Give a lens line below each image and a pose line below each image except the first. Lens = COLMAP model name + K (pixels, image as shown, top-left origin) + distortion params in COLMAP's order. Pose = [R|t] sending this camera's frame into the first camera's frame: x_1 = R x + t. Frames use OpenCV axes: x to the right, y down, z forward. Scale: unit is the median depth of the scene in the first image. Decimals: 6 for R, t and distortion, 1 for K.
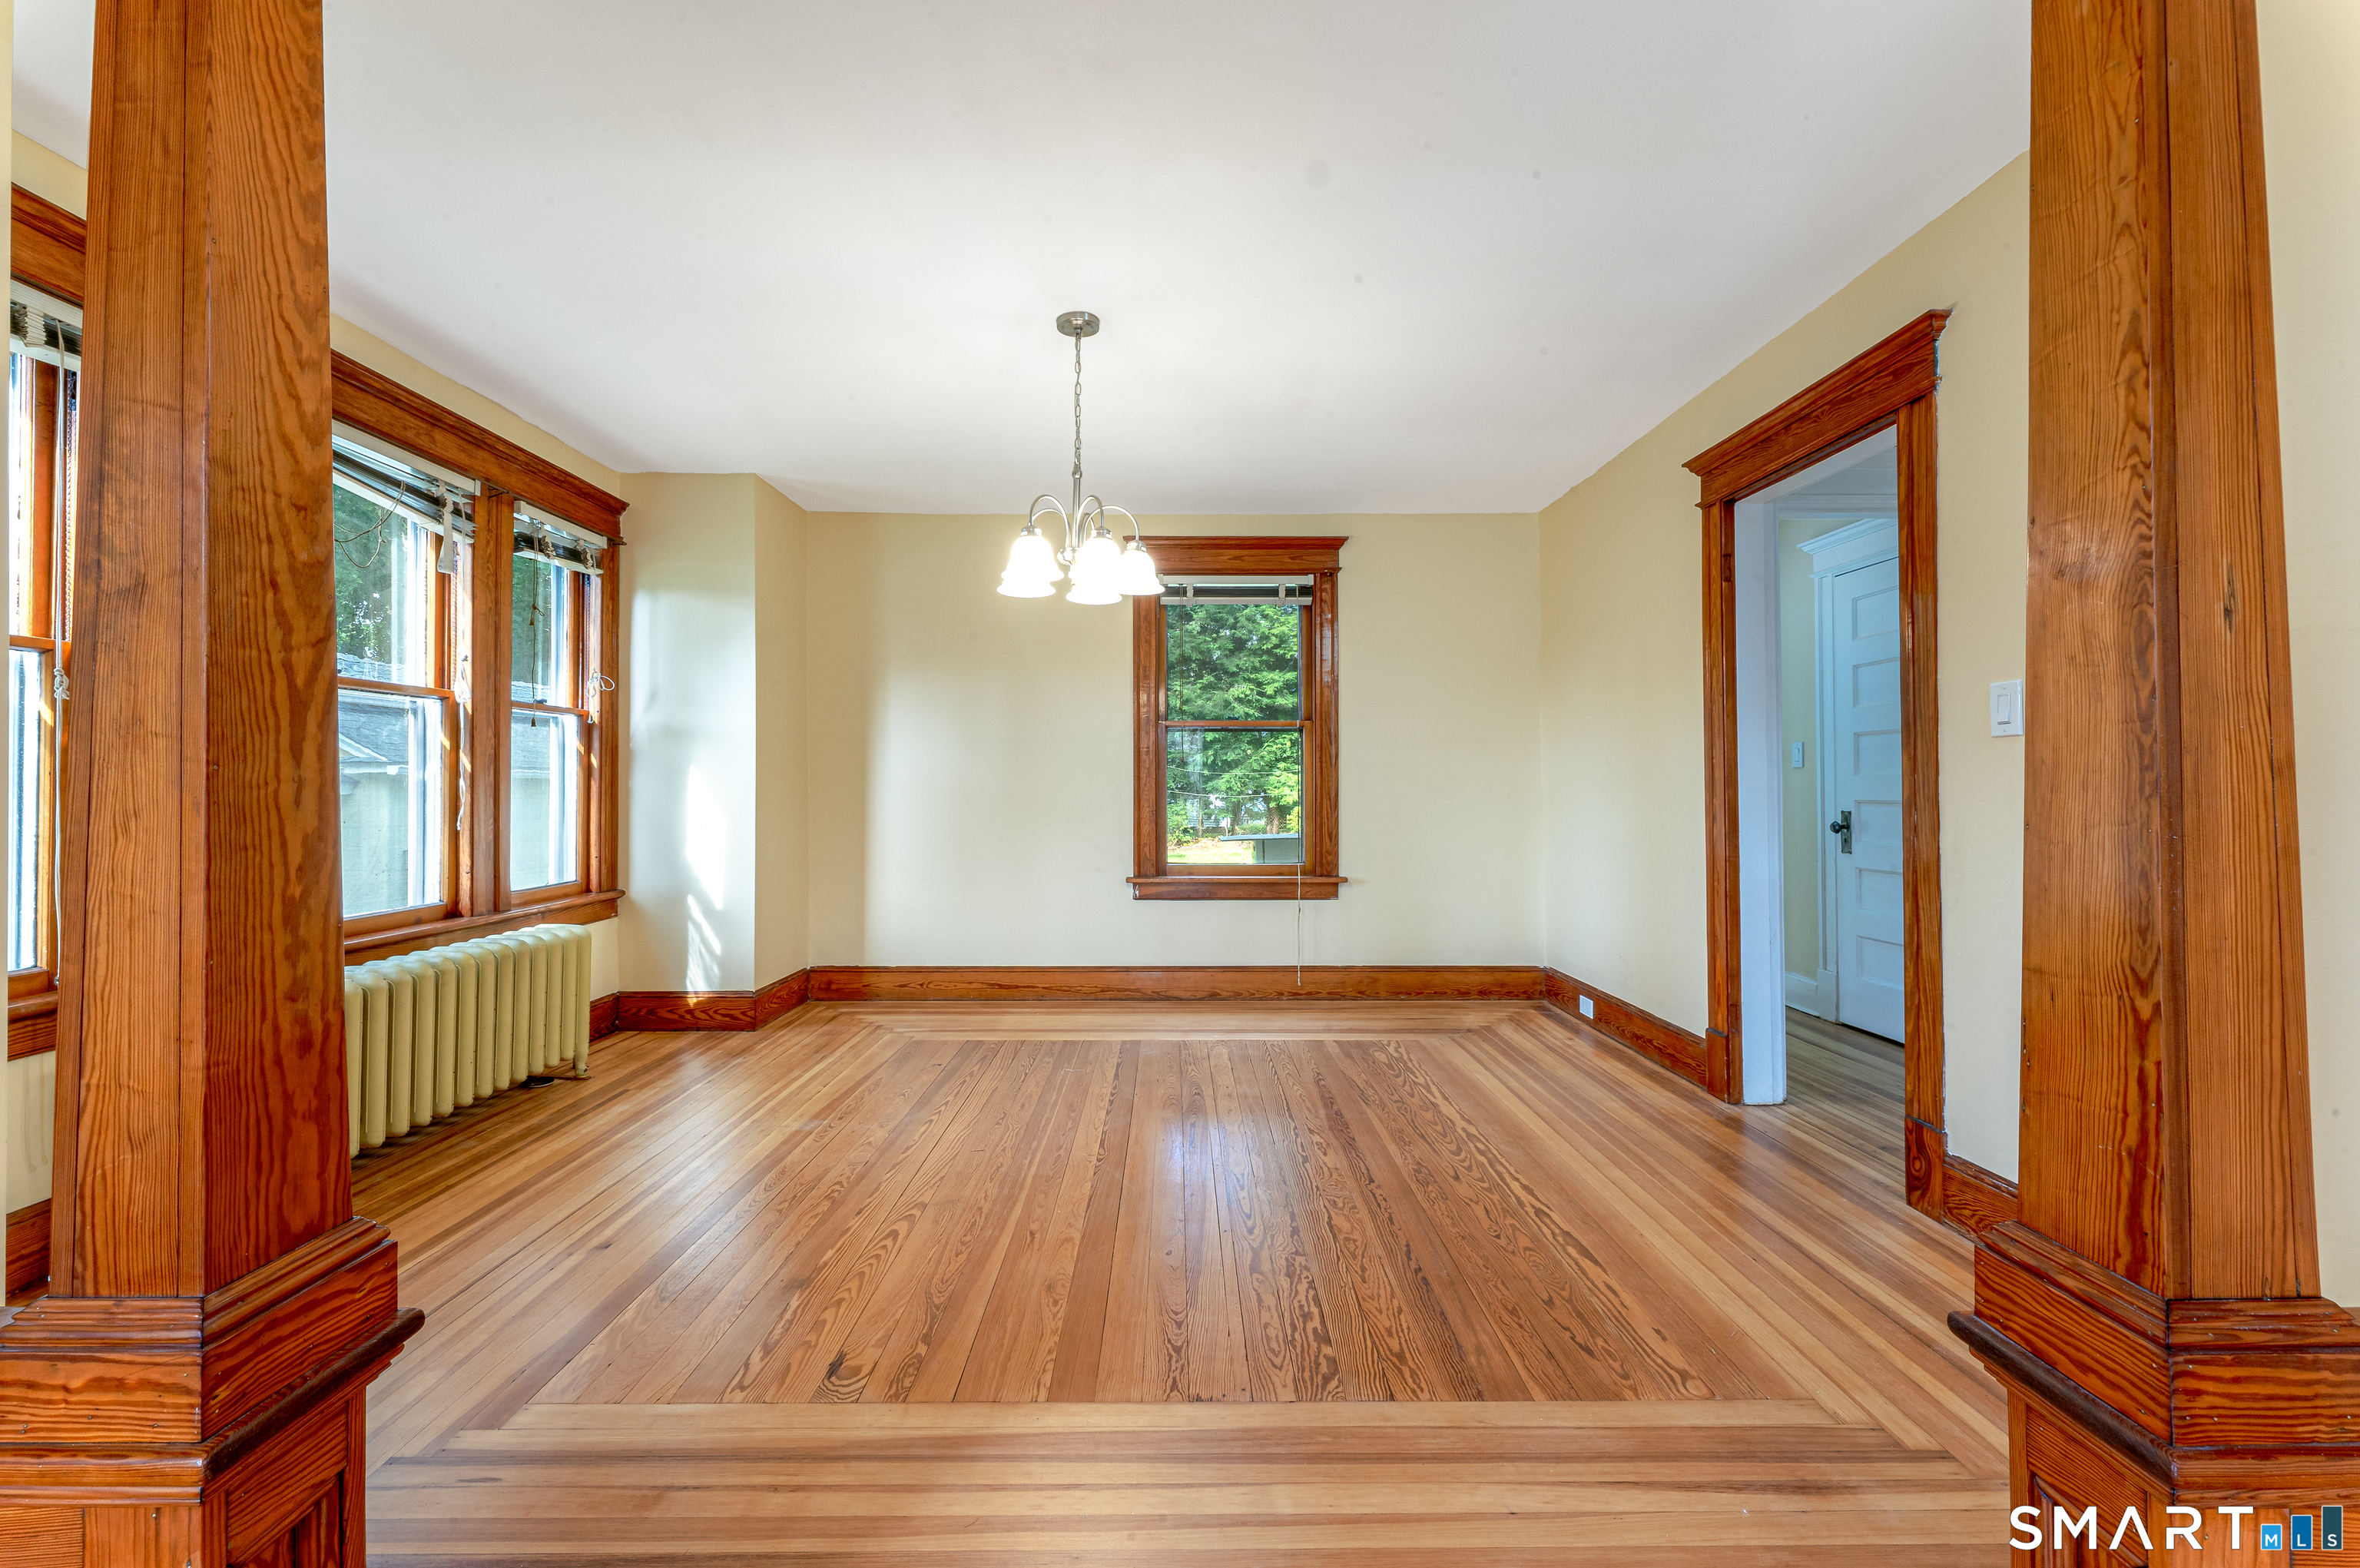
lens RADIAL K [[949.9, 0, 1180.0], [0, 949.9, 784.0], [0, 0, 1]] dist [0.001407, 0.000010]
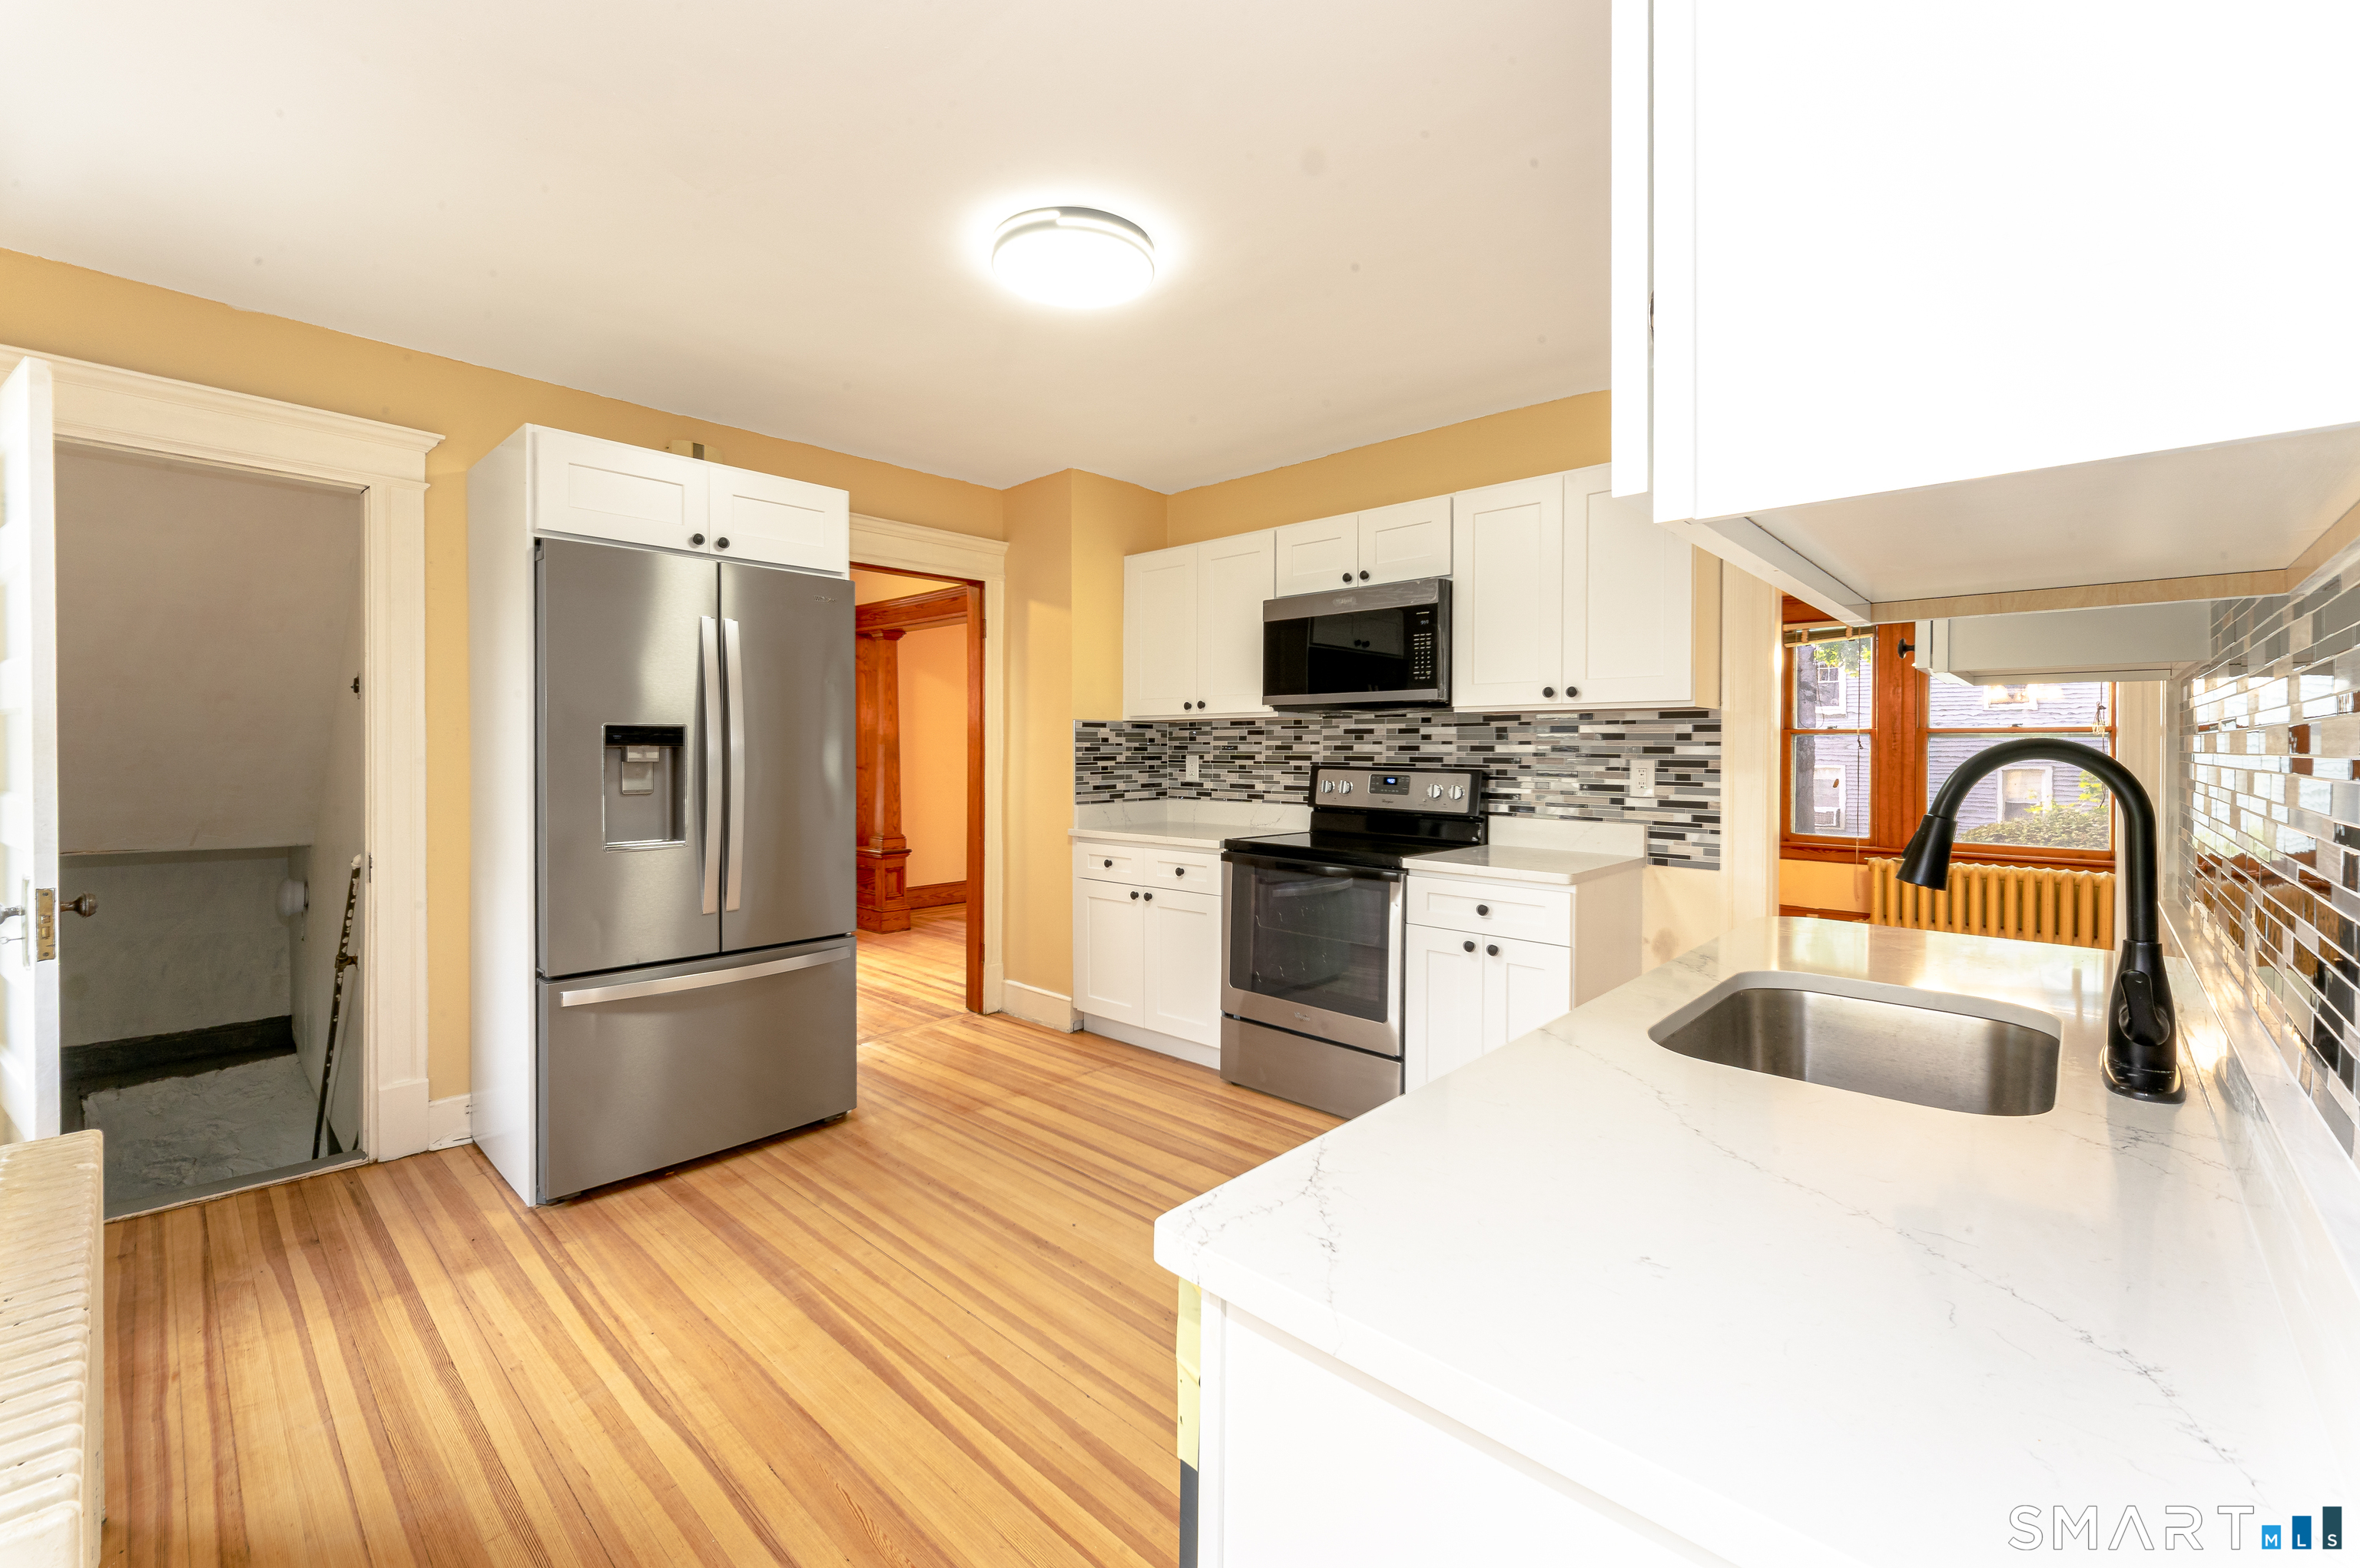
lens RADIAL K [[964.7, 0, 1177.4], [0, 964.7, 748.9], [0, 0, 1]] dist [0.000858, 0.000017]
pose [[-0.680558, 0.000933, -0.732693, 1.698767], [0.000523, 1.000000, 0.000788, -0.061976], [0.732694, 0.000153, -0.680559, 0.977318]]
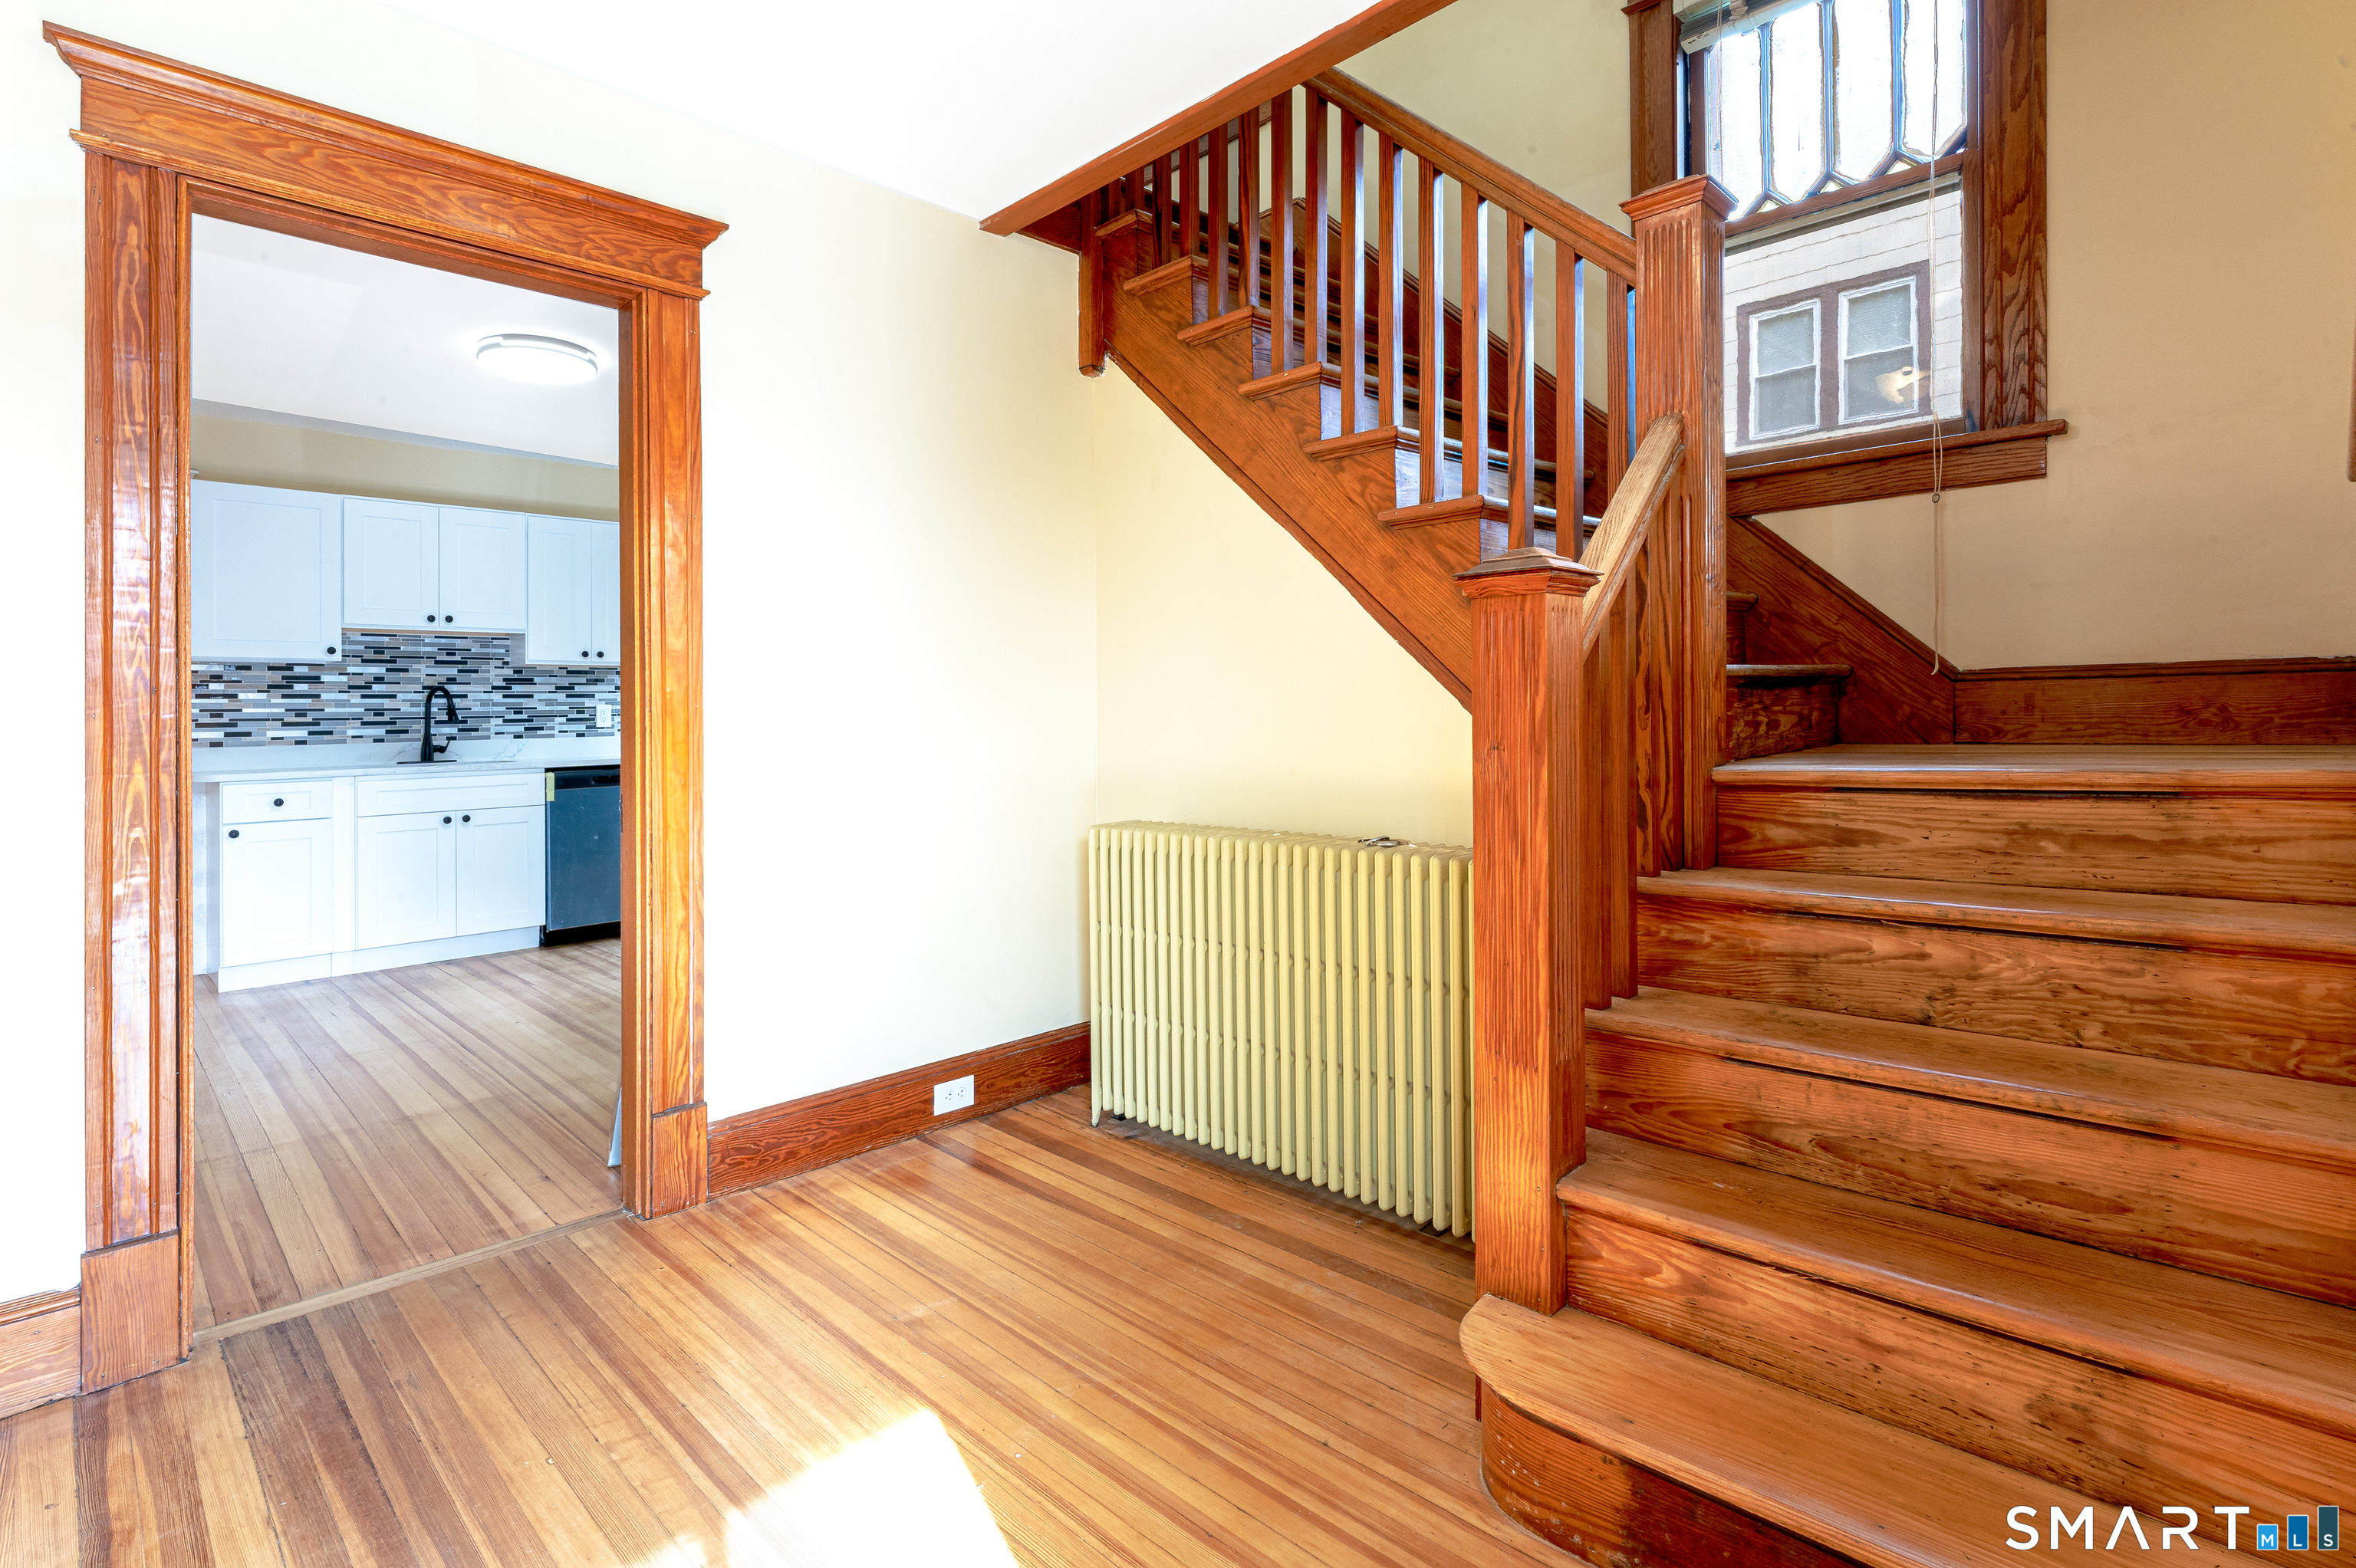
lens RADIAL K [[1124.1, 0, 1177.5], [0, 1124.1, 688.7], [0, 0, 1]] dist [-0.011662, 0.000029]
pose [[0.702495, 0.005495, 0.711668, 0.807973], [0.012567, 0.999719, -0.020123, -0.012210], [-0.711578, 0.023080, 0.702228, -1.027524]]
